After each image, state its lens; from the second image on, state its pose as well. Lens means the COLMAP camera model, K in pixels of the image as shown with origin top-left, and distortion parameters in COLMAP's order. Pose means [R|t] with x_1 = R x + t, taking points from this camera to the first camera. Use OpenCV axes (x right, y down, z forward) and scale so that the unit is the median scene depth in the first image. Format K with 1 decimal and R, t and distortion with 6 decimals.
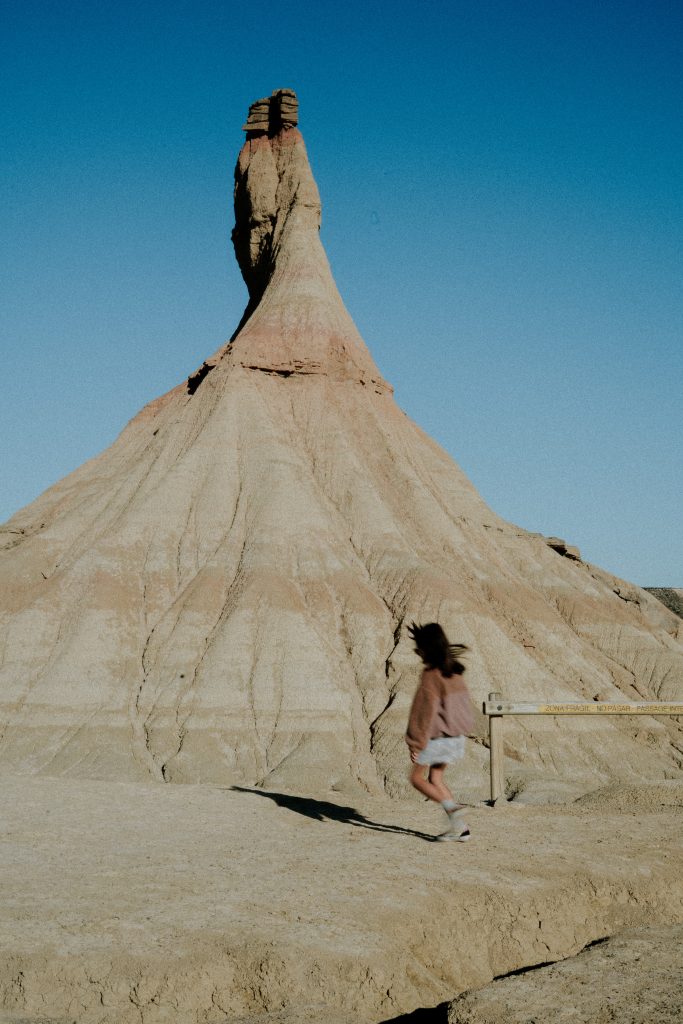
lens RADIAL K [[1470.0, 0, 341.5], [0, 1470.0, 512.0], [0, 0, 1]] dist [-0.033797, 0.028738]
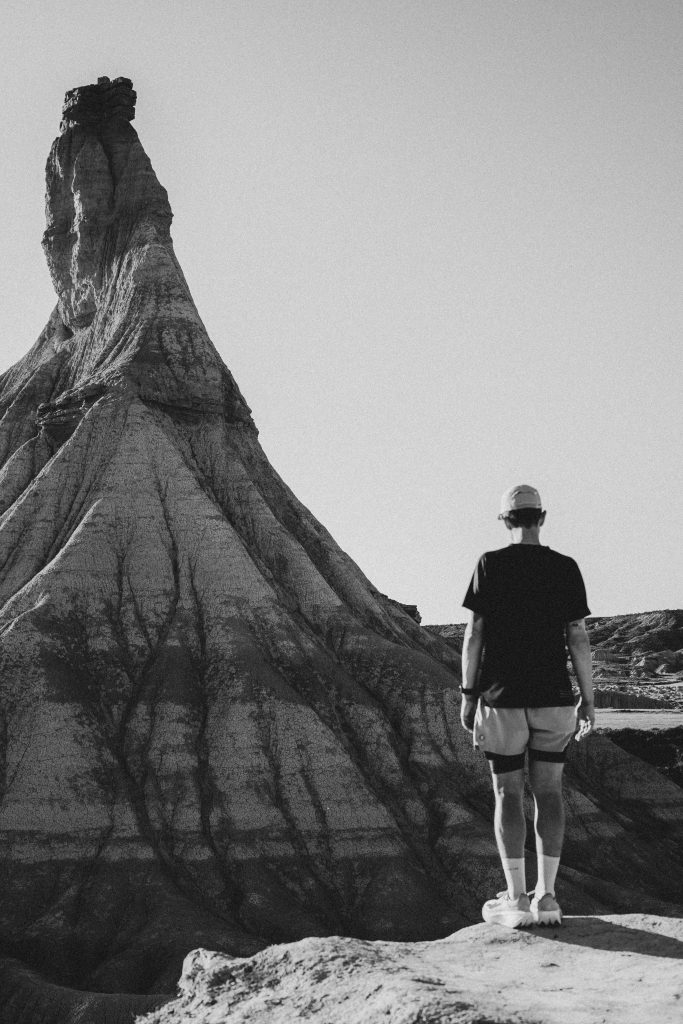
lens RADIAL K [[1470.0, 0, 341.5], [0, 1470.0, 512.0], [0, 0, 1]] dist [-0.033797, 0.028738]
pose [[0.929940, 0.041417, 0.365371, -0.292791], [-0.036467, 0.999126, -0.020441, -0.023618], [-0.365898, 0.005685, 0.930637, 0.189464]]
